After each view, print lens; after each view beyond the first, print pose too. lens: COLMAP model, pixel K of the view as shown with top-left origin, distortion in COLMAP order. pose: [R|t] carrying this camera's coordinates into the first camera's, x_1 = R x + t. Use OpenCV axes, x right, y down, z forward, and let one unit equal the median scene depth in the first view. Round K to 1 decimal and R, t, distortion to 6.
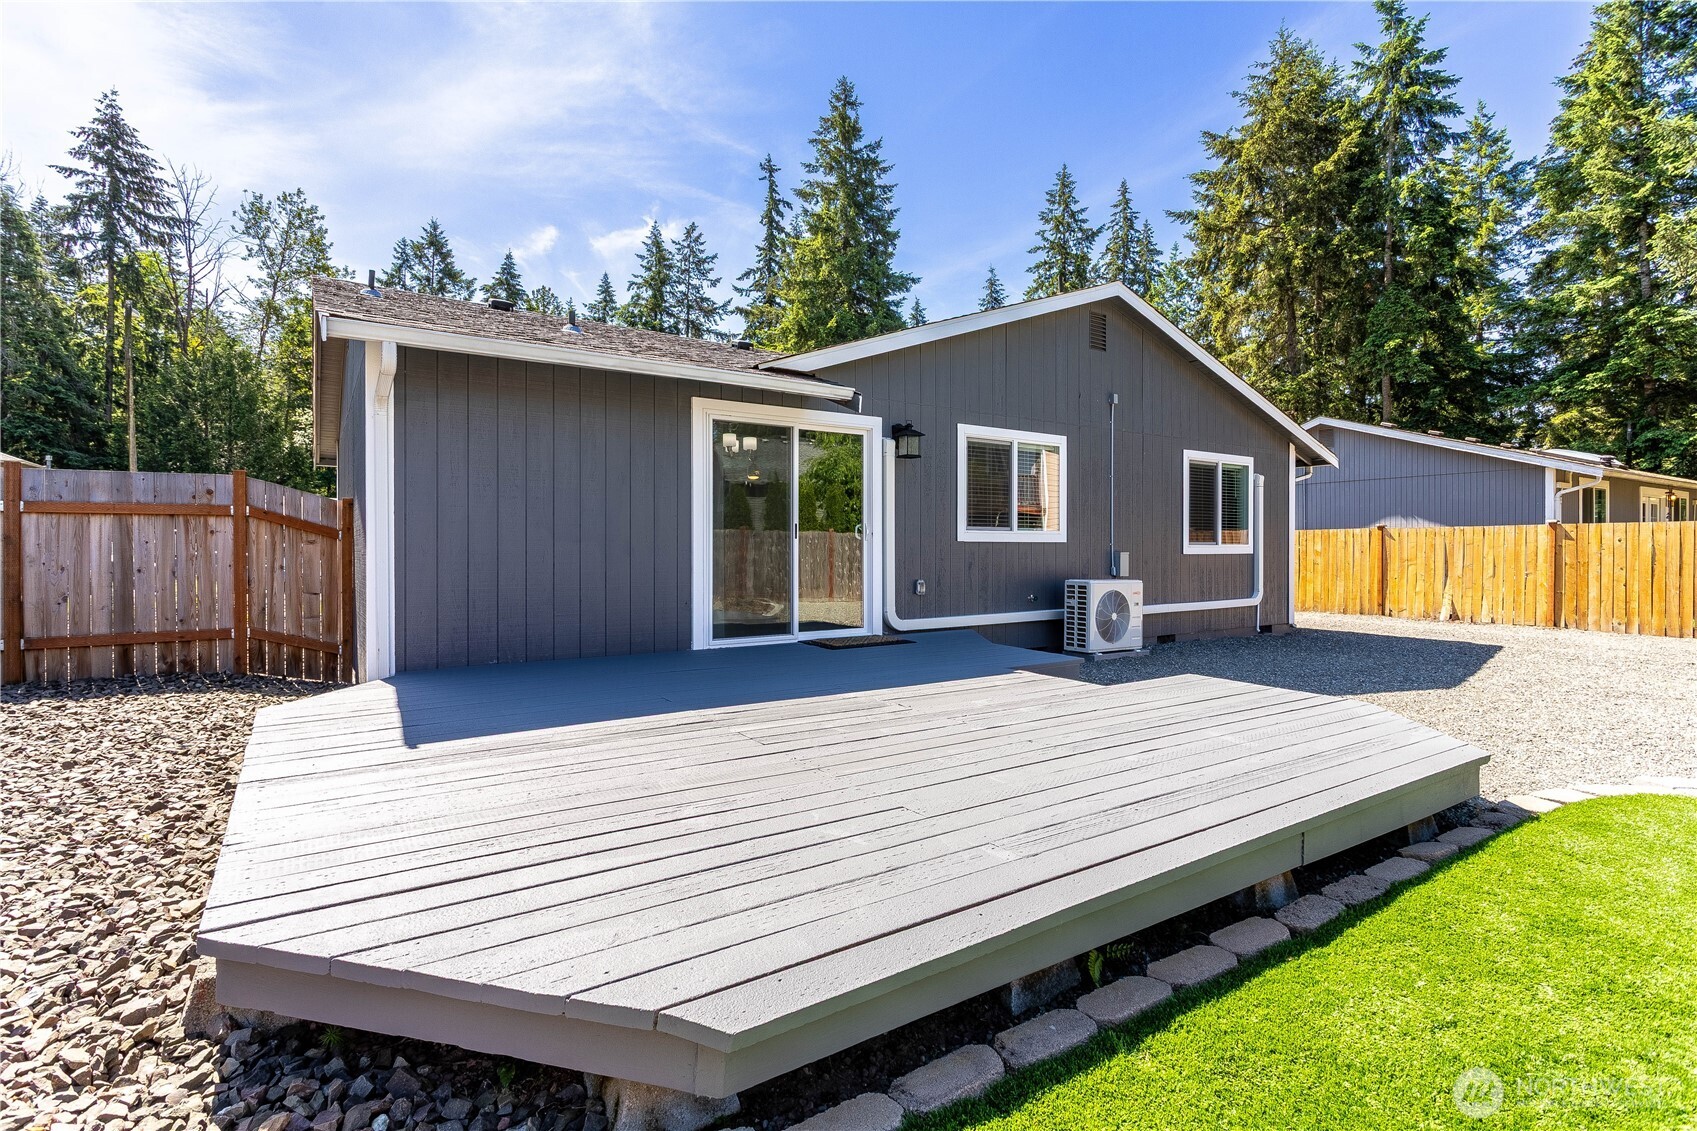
lens RADIAL K [[801.5, 0, 849.2], [0, 801.5, 555.6], [0, 0, 1]] dist [-0.000380, 0.001876]
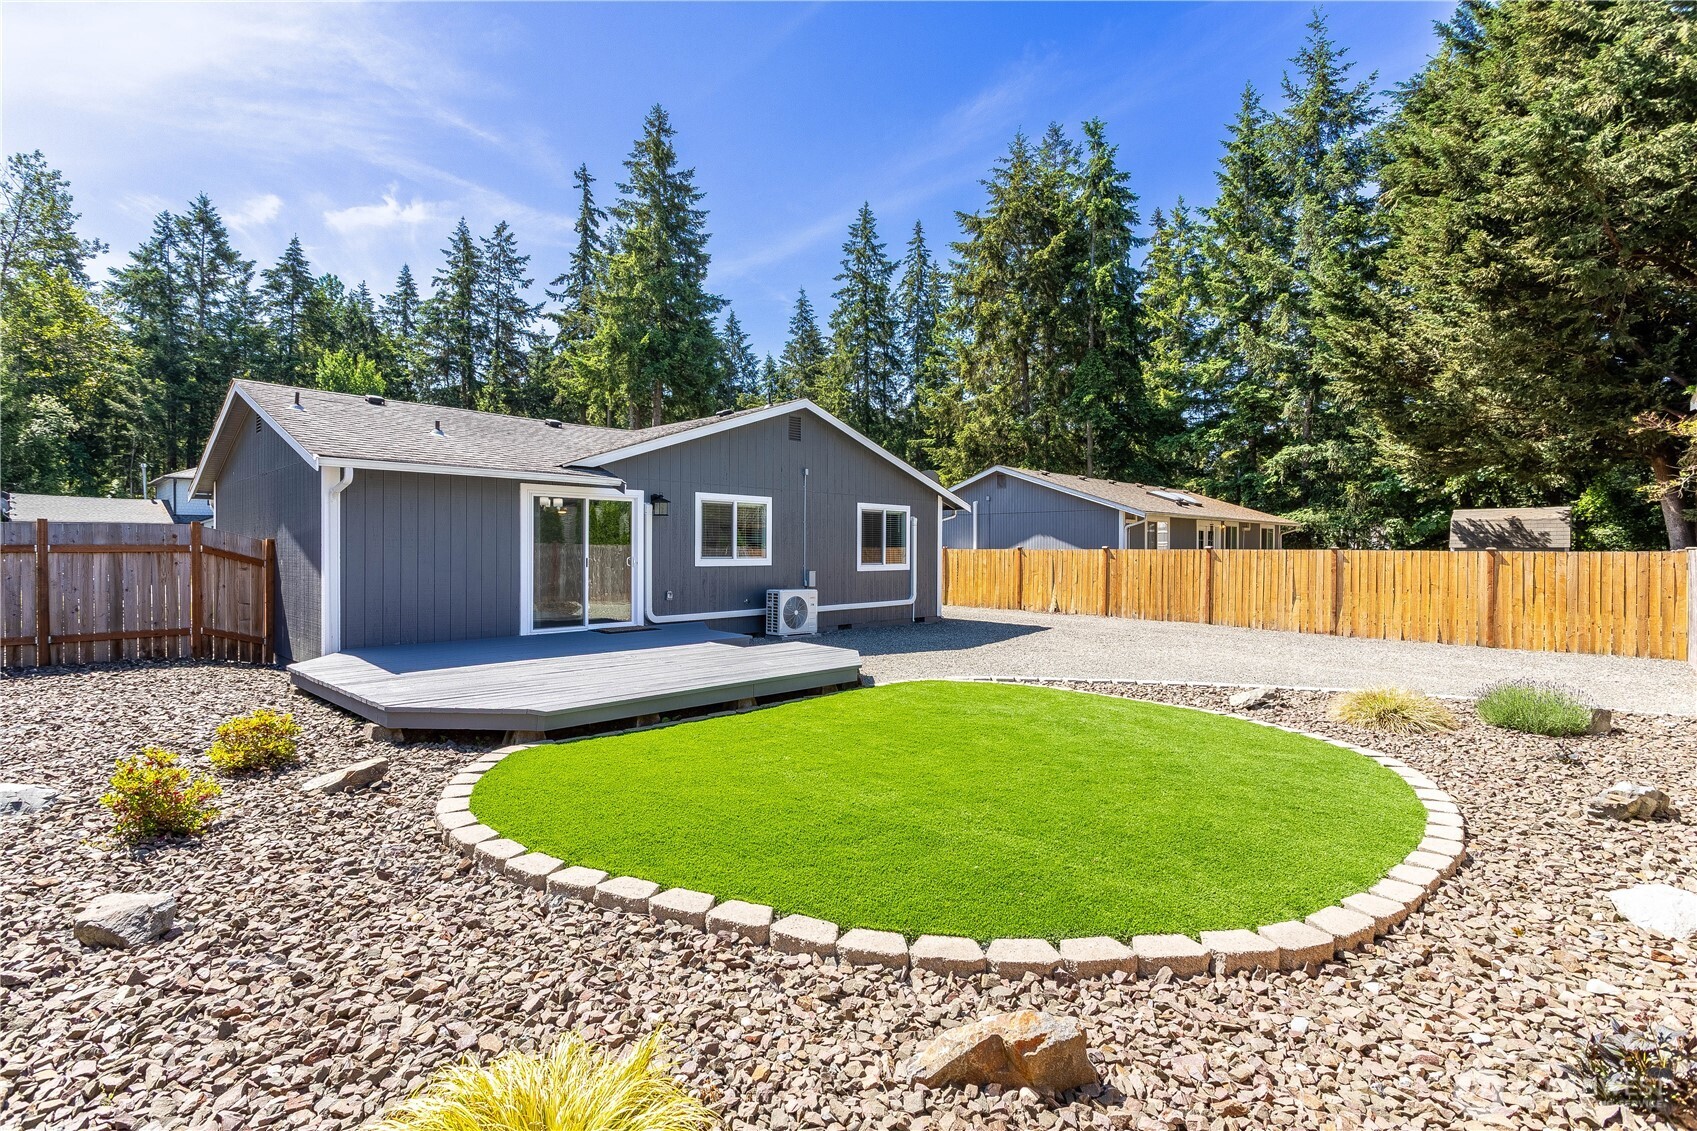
lens RADIAL K [[801.5, 0, 849.8], [0, 801.5, 551.1], [0, 0, 1]] dist [-0.000380, 0.001876]
pose [[0.975861, 0.004214, 0.218353, 0.021009], [-0.003238, 0.999983, -0.004825, -0.009957], [-0.218370, 0.004002, 0.975858, -0.149588]]
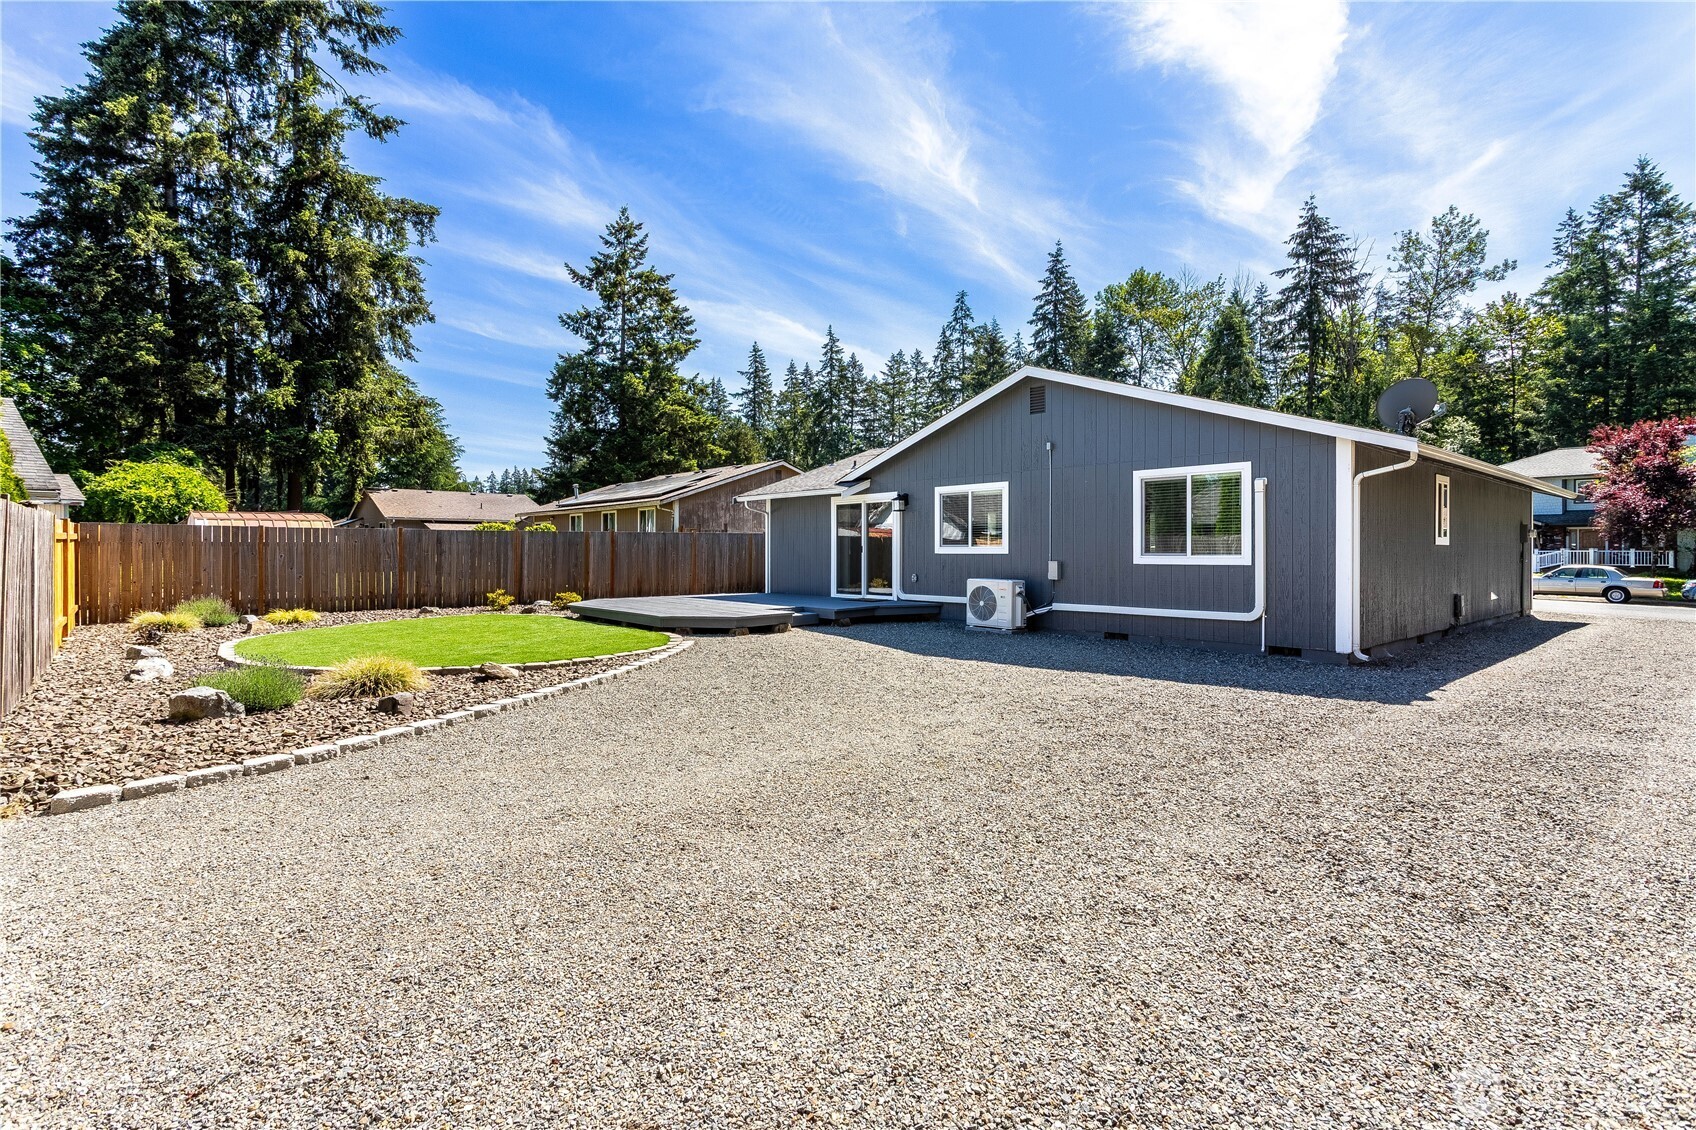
lens RADIAL K [[801.0, 0, 846.5], [0, 801.0, 557.2], [0, 0, 1]] dist [-0.000380, 0.001876]
pose [[0.139690, 0.009384, -0.990151, 0.450972], [-0.005755, 0.999946, 0.008665, -0.005666], [0.990179, 0.004488, 0.139737, 0.134538]]
